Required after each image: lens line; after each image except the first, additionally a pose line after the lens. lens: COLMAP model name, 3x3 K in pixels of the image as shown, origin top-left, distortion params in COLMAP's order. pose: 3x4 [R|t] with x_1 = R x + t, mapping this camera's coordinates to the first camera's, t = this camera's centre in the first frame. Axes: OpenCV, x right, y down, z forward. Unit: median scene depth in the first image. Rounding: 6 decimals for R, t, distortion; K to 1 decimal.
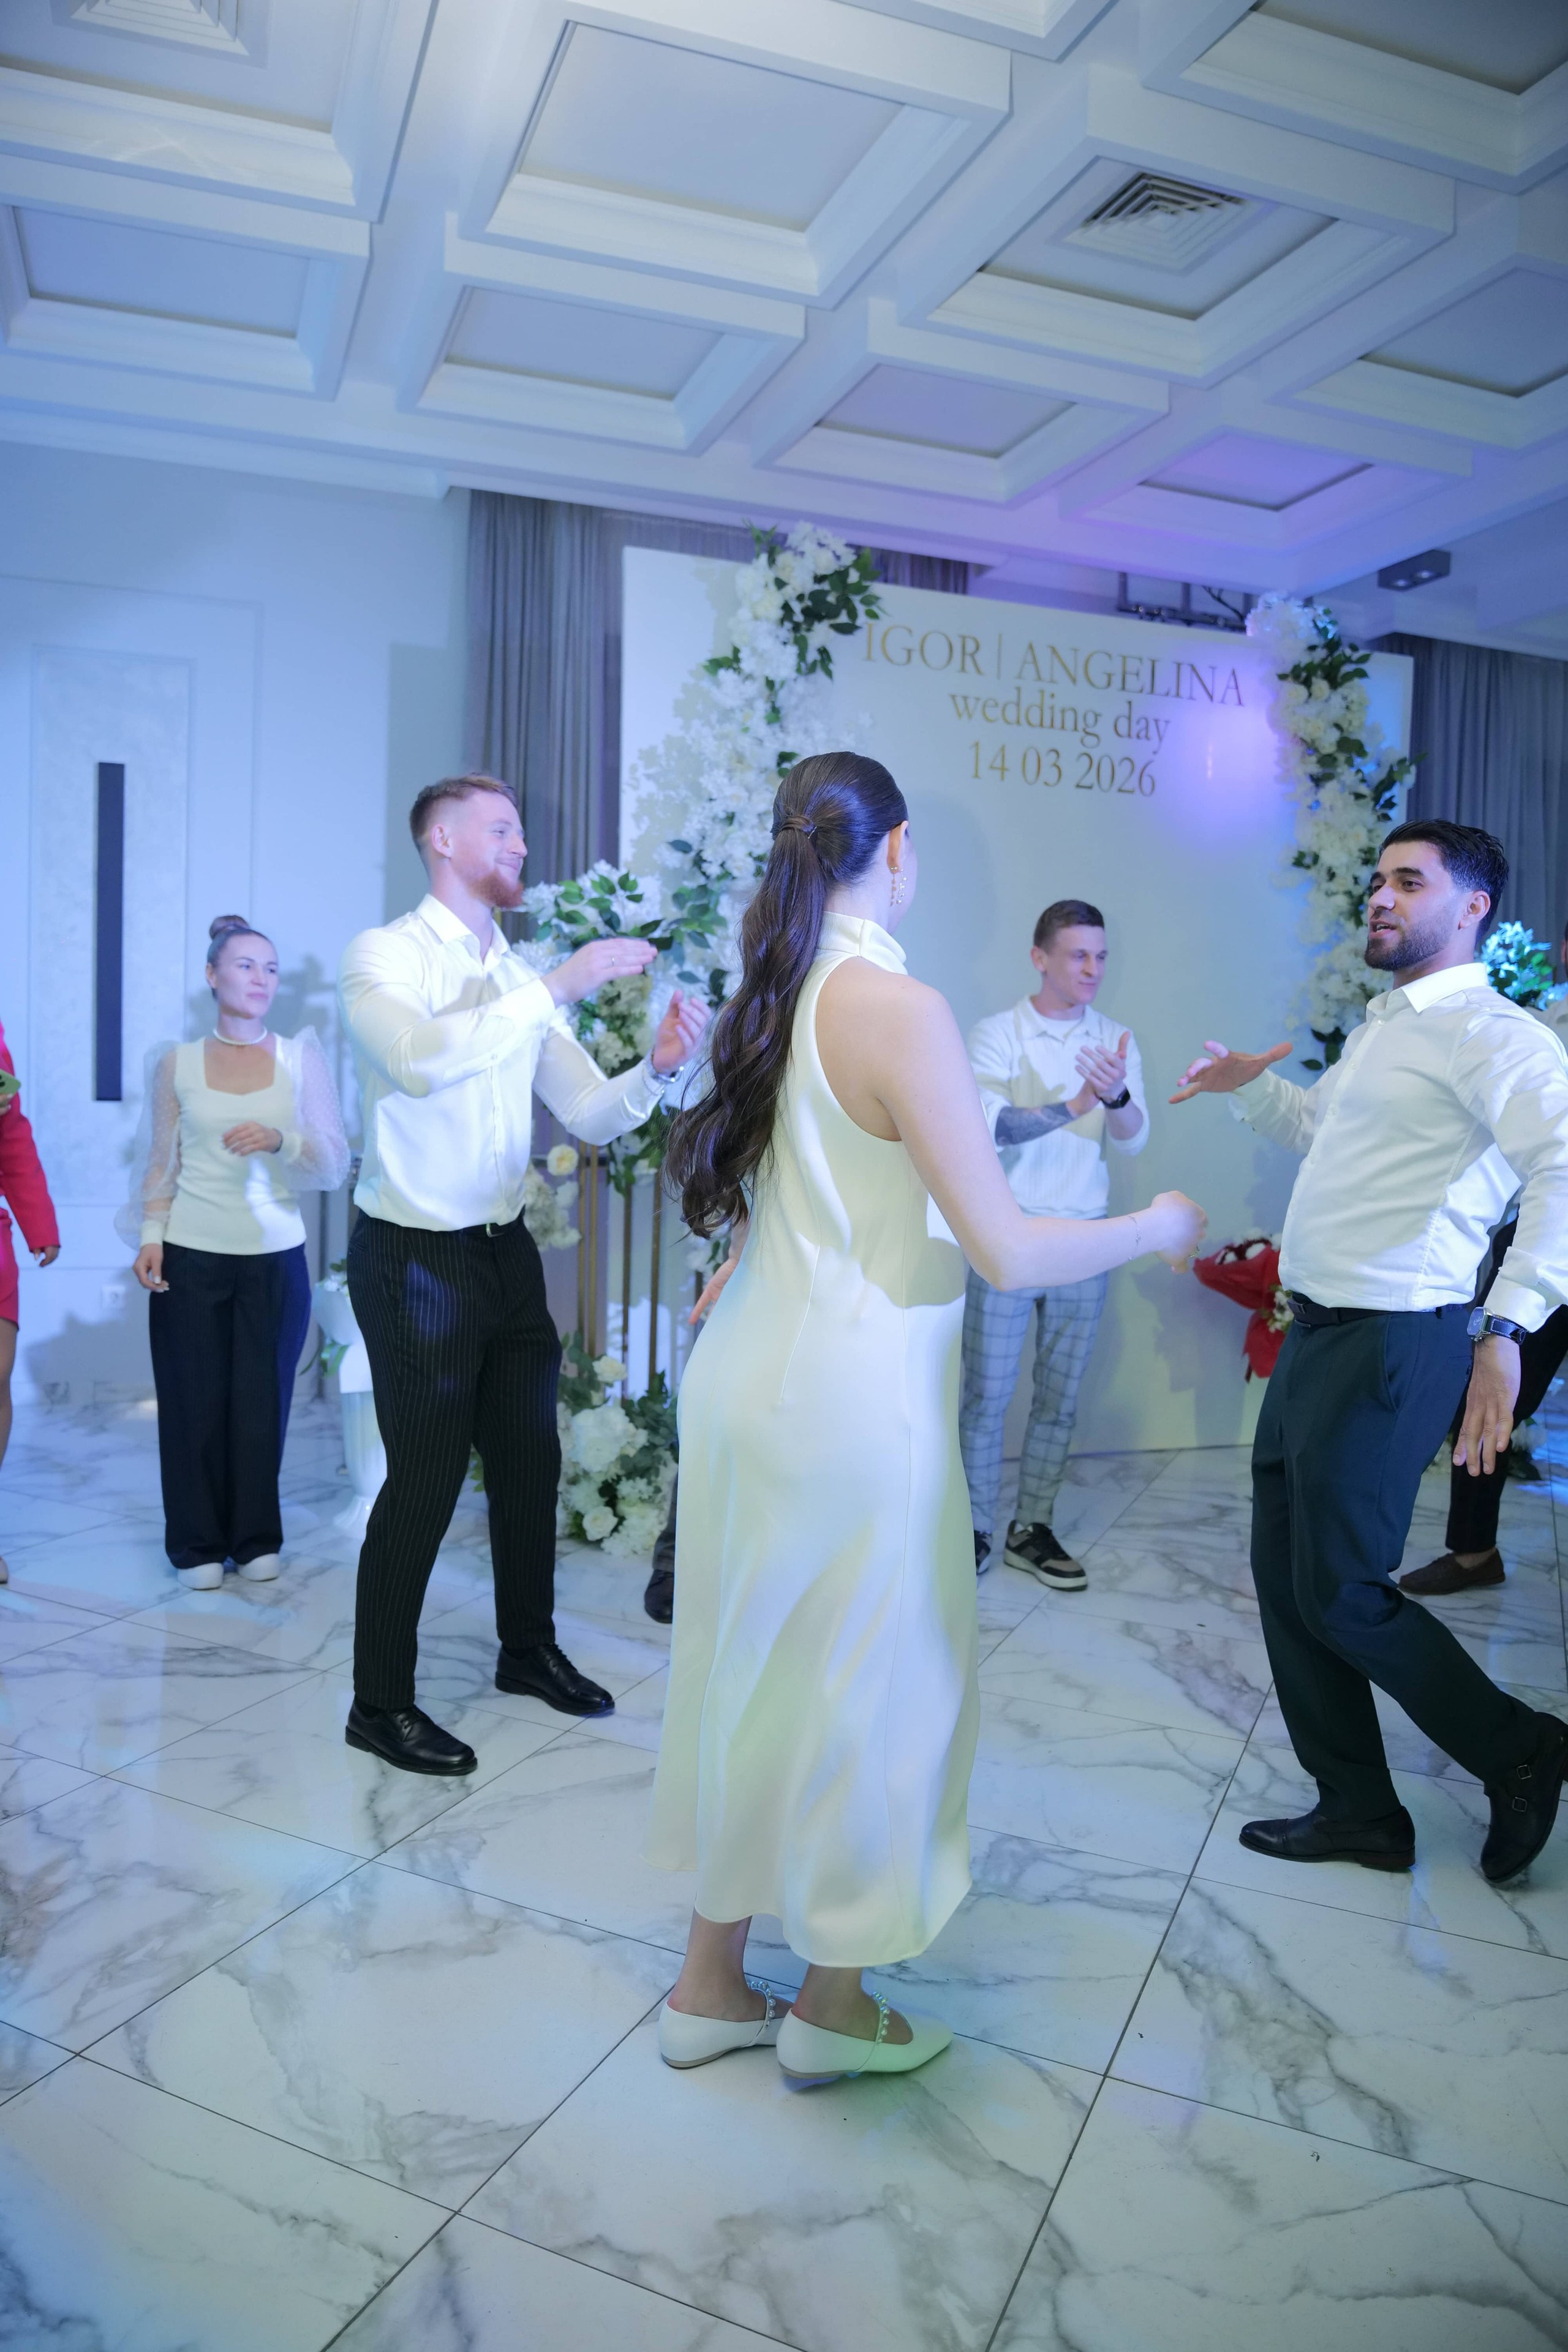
lens RADIAL K [[1631.5, 0, 765.9], [0, 1631.5, 1175.8], [0, 0, 1]] dist [-0.085756, 0.045966]
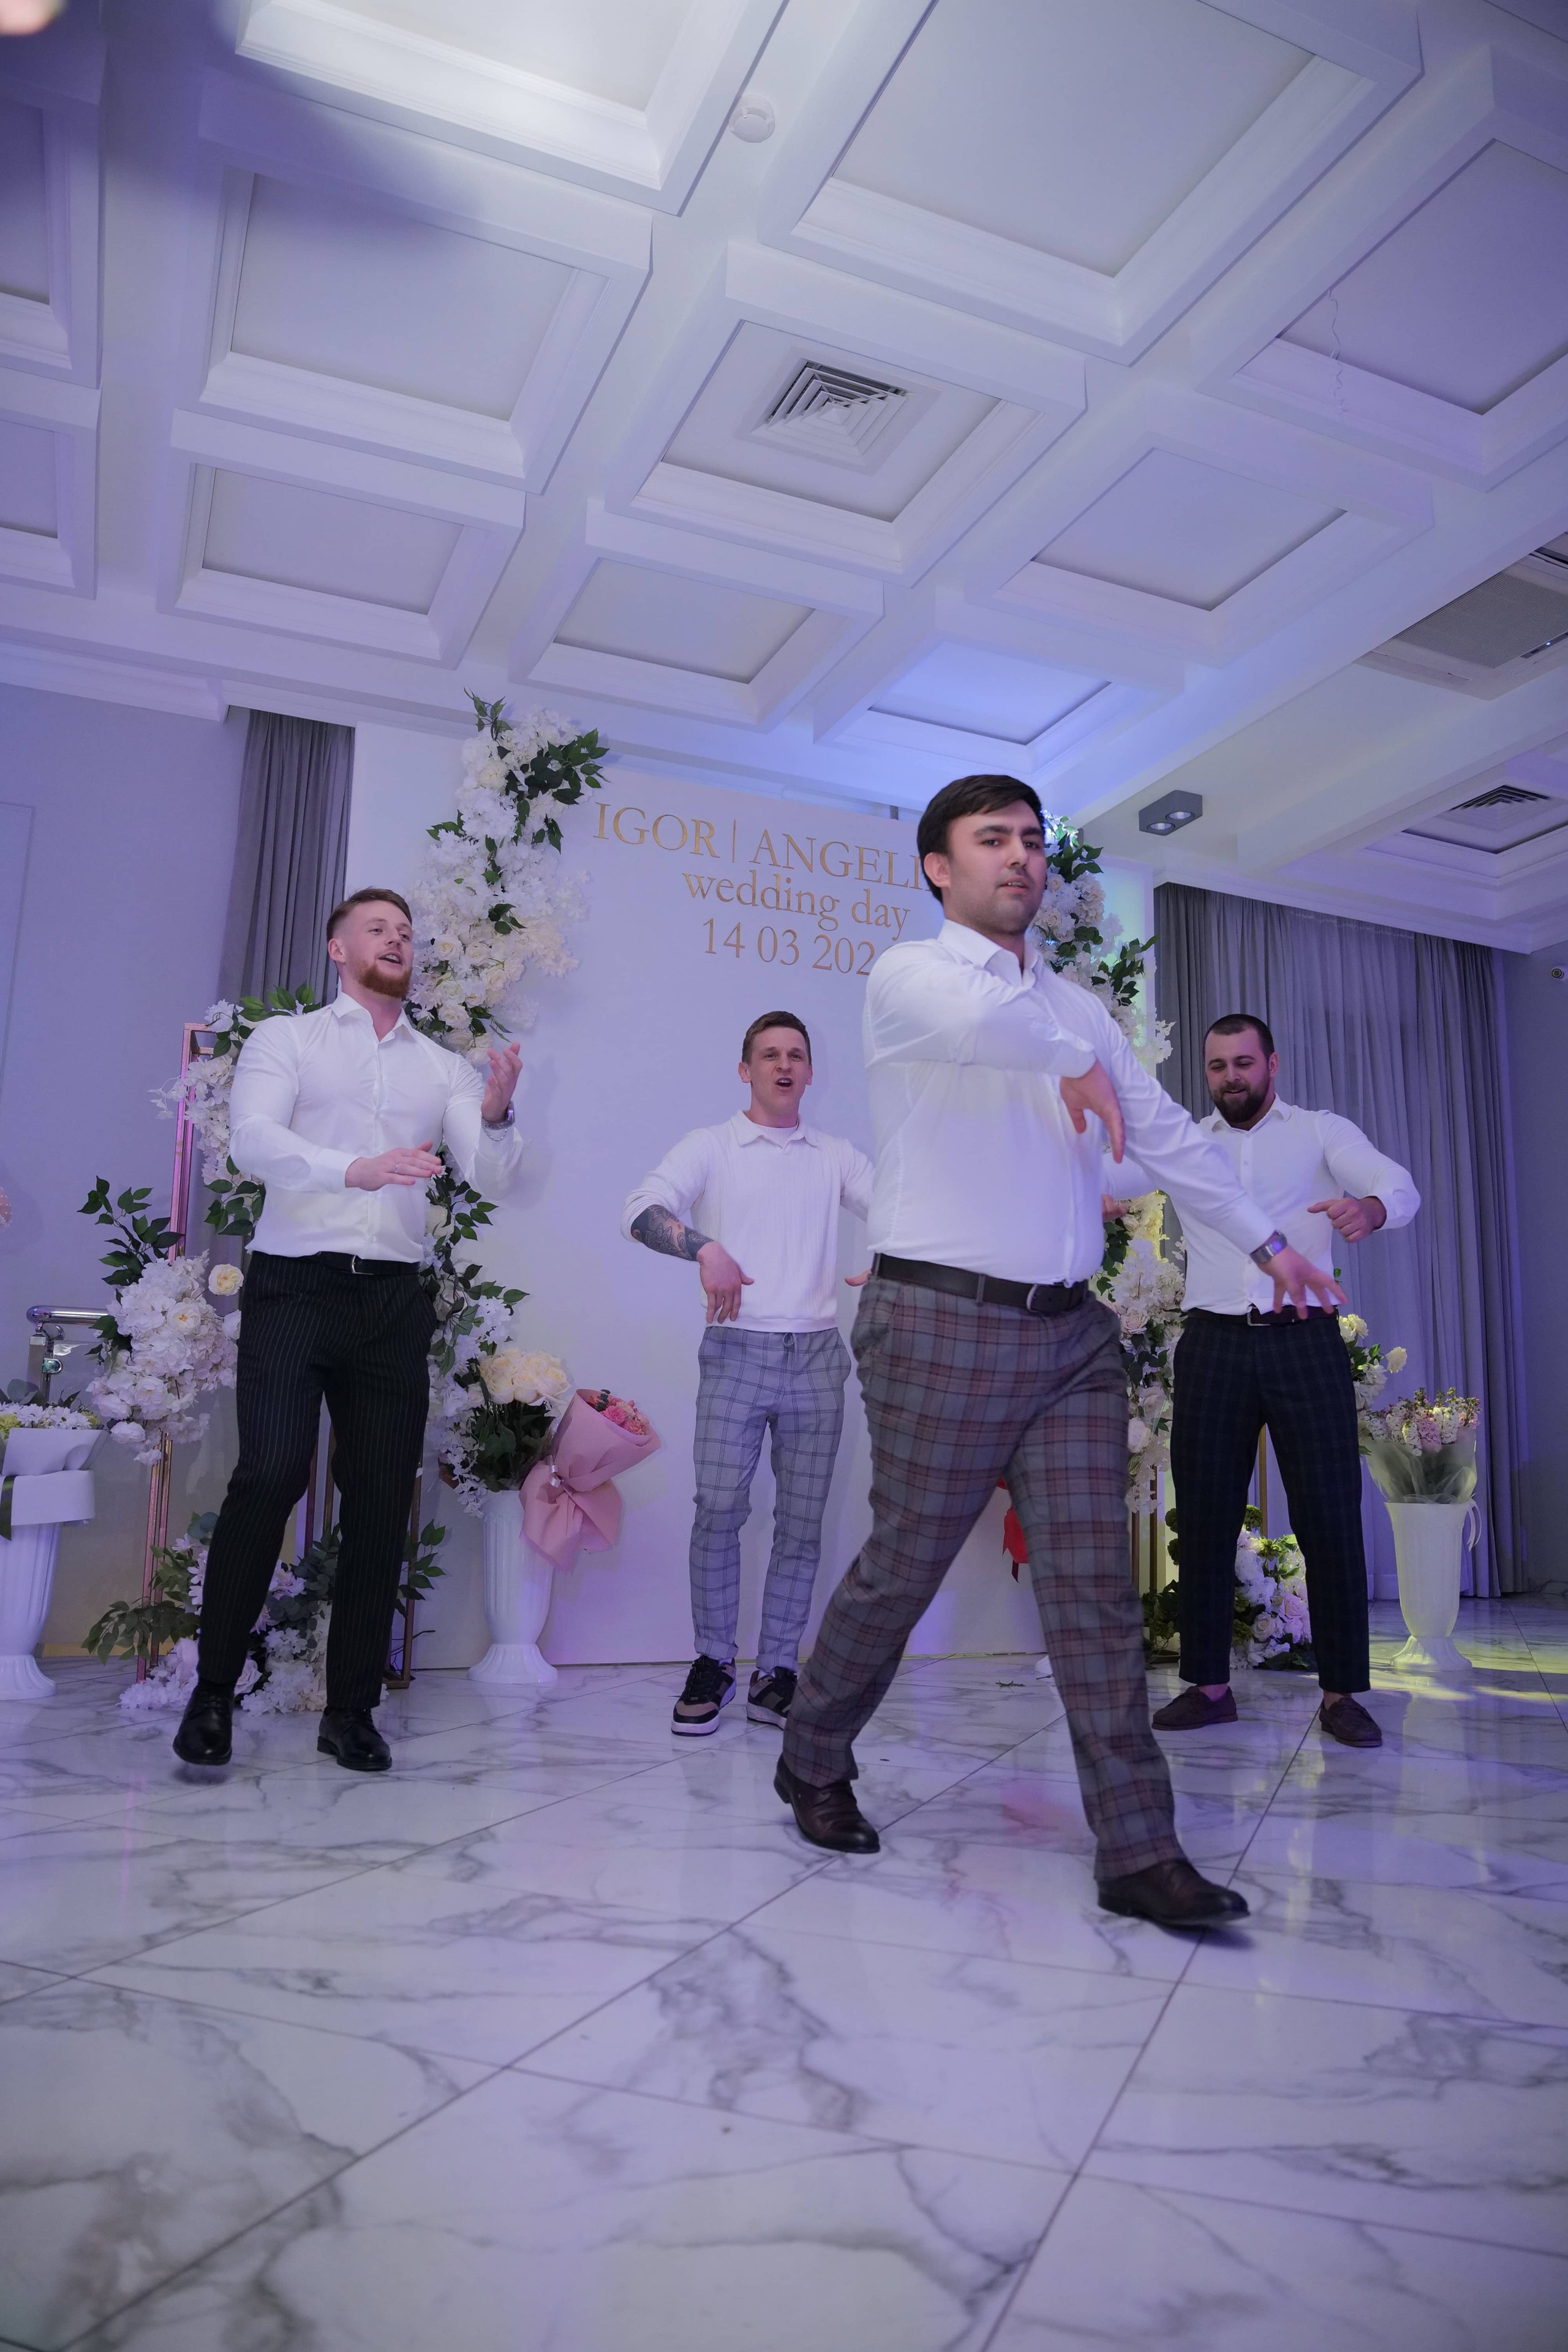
lens RADIAL K [[1631.5, 0, 803.3], [0, 1631.5, 1167.7], [0, 0, 1]] dist [-0.085756, 0.045966]
pose [[0.997986, 0.002442, 0.063380, 0.137749], [0.012834, 0.970814, -0.239489, 0.143027], [-0.062115, 0.239820, 0.968828, 0.050347]]
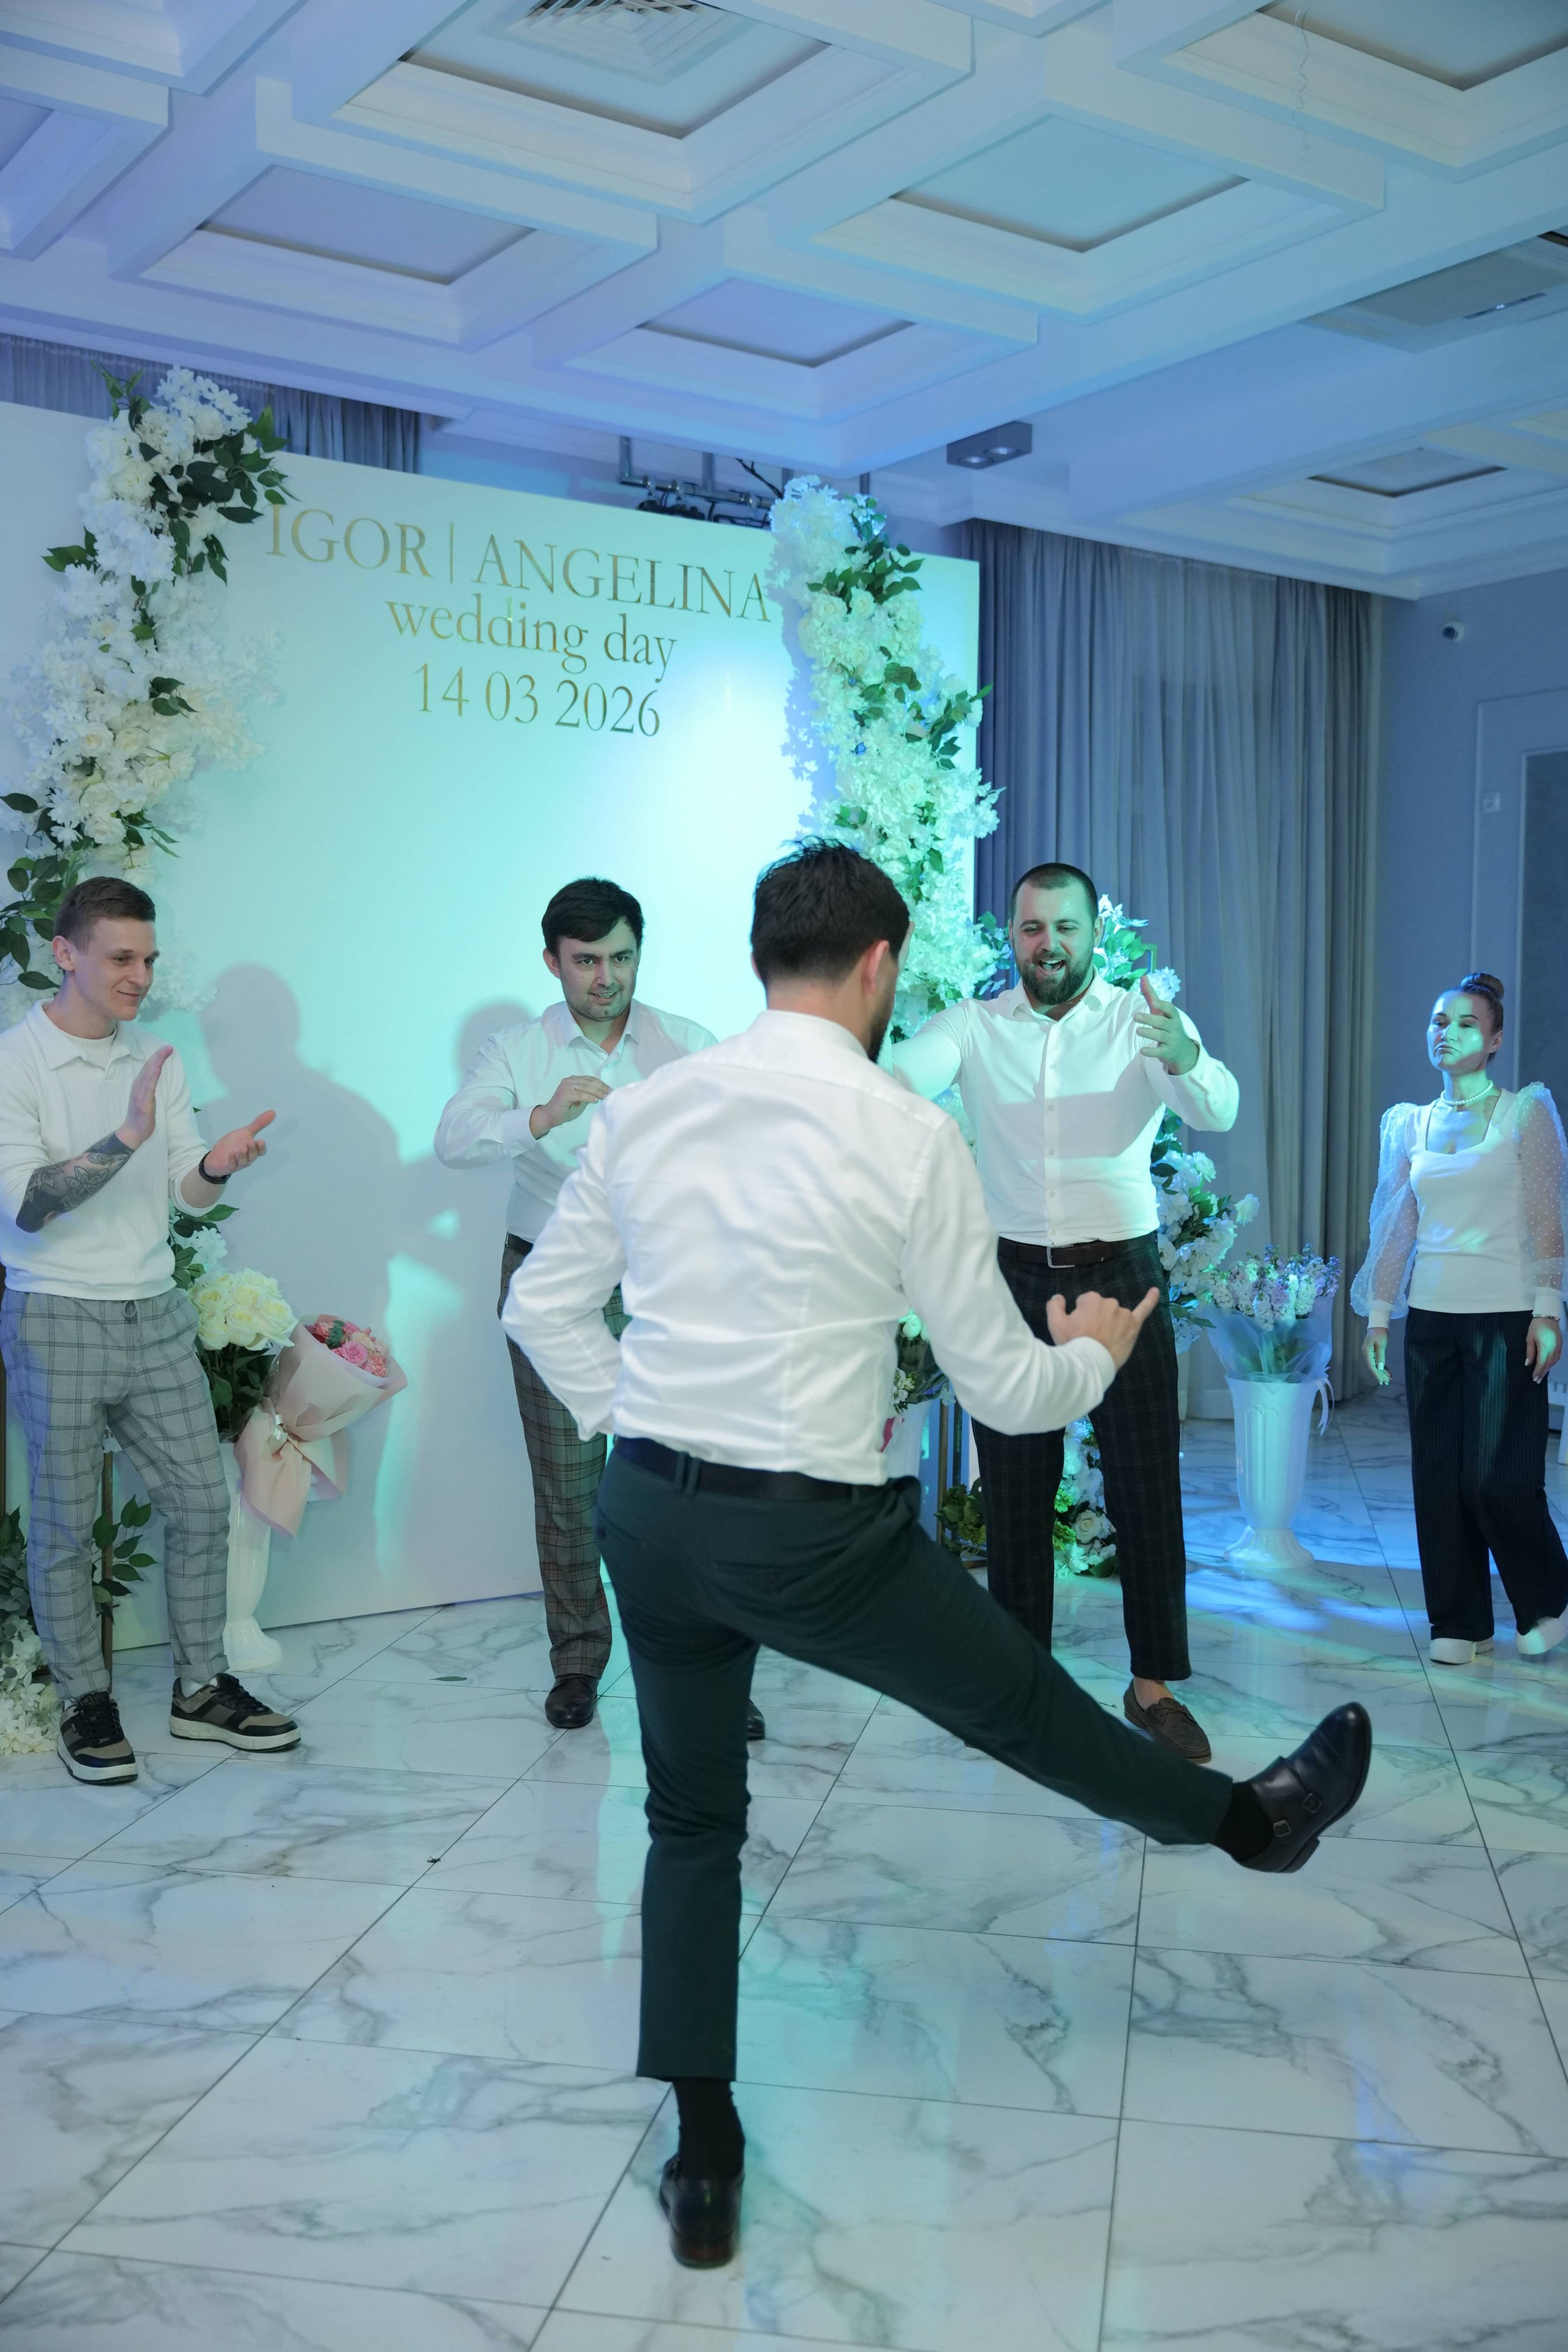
lens RADIAL K [[2288.1, 0, 803.2], [0, 2288.1, 1174.2], [0, 0, 1]] dist [-0.003282, 0.000000]
pose [[0.966797, -0.031102, 0.253647, 0.023619], [0.035617, 0.999278, -0.013226, -0.006850], [-0.253052, 0.021822, 0.967206, -0.098392]]
